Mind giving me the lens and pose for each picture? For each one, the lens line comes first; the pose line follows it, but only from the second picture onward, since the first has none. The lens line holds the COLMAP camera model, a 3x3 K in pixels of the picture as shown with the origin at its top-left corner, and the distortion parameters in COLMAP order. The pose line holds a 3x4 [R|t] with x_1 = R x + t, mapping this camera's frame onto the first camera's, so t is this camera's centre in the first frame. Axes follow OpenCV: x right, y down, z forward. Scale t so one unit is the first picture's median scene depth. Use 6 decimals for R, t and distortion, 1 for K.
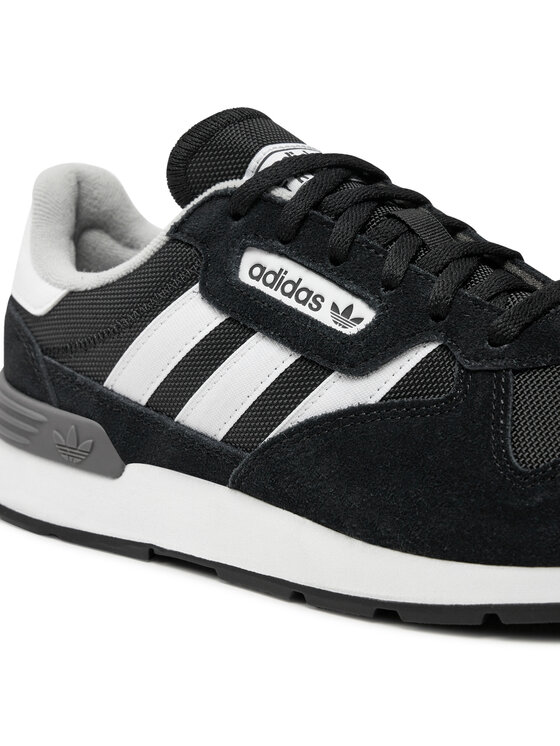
lens RADIAL K [[1685.7, 0, 280.0], [0, 1685.7, 373.0], [0, 0, 1]] dist [-0.404183, -0.065426]
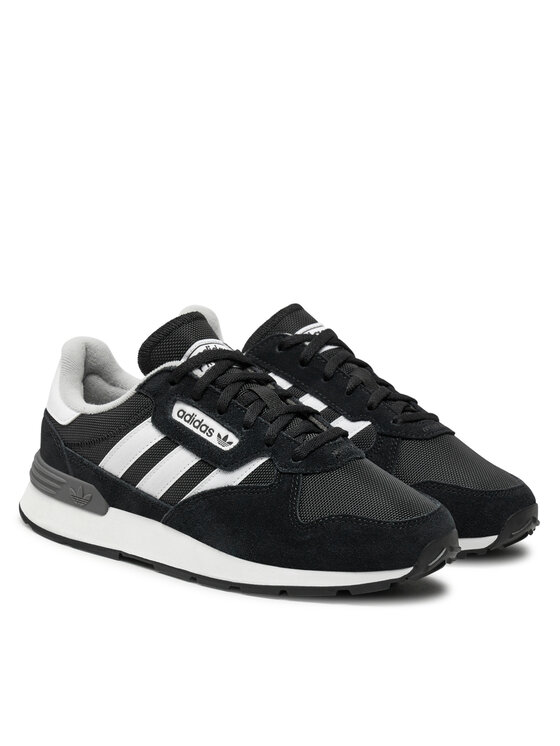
lens RADIAL K [[2203.8, 0, 280.0], [0, 2203.8, 373.0], [0, 0, 1]] dist [-1.020129, 0.207490]
pose [[0.998680, 0.049461, 0.013880, 0.062957], [-0.049403, 0.998769, -0.004501, -0.102103], [-0.014085, 0.003809, 0.999894, -1.548913]]
